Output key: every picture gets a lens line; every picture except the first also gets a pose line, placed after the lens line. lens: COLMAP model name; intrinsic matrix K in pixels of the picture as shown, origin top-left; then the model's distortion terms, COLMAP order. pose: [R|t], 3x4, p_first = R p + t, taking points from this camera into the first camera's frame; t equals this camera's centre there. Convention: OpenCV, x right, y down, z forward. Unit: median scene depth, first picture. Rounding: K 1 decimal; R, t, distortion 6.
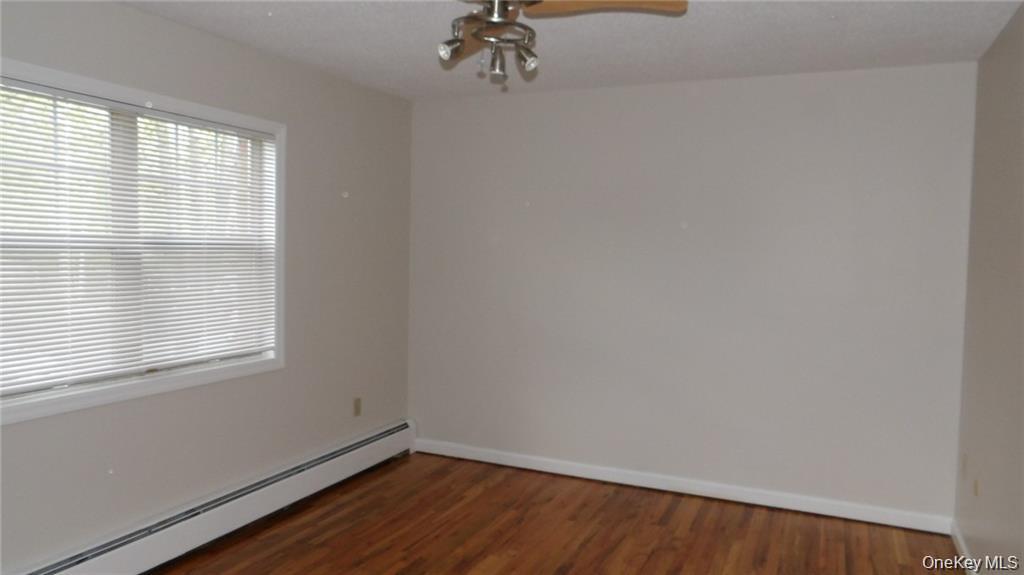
lens RADIAL K [[755.4, 0, 508.3], [0, 755.4, 287.0], [0, 0, 1]] dist [-0.003944, -0.000530]
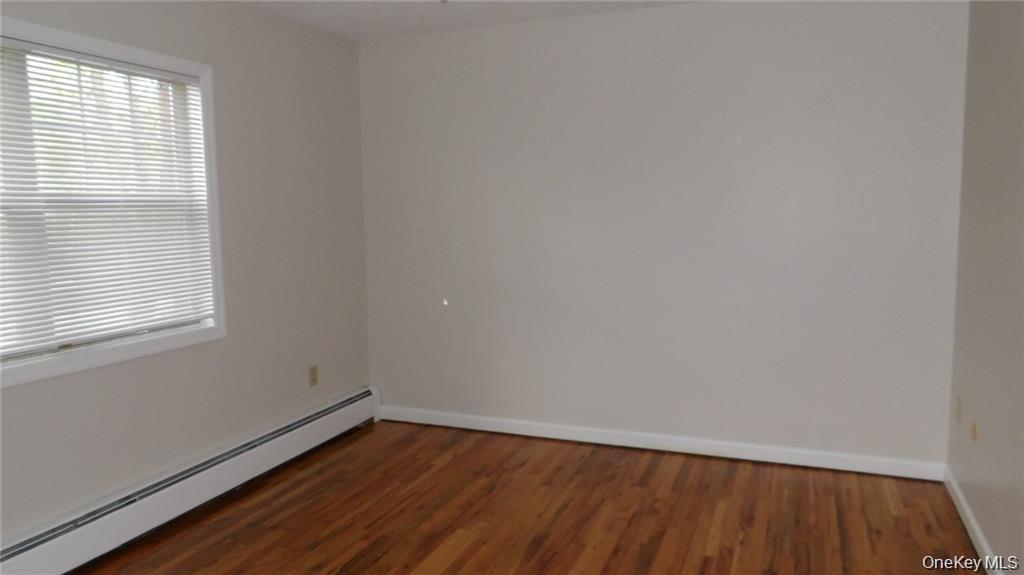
lens RADIAL K [[733.4, 0, 521.8], [0, 733.4, 288.6], [0, 0, 1]] dist [0.004598, 0.006280]
pose [[0.998202, -0.039442, 0.045135, 0.022433], [0.037037, 0.997911, 0.052931, 0.016592], [-0.047128, -0.051164, 0.997578, 0.110057]]
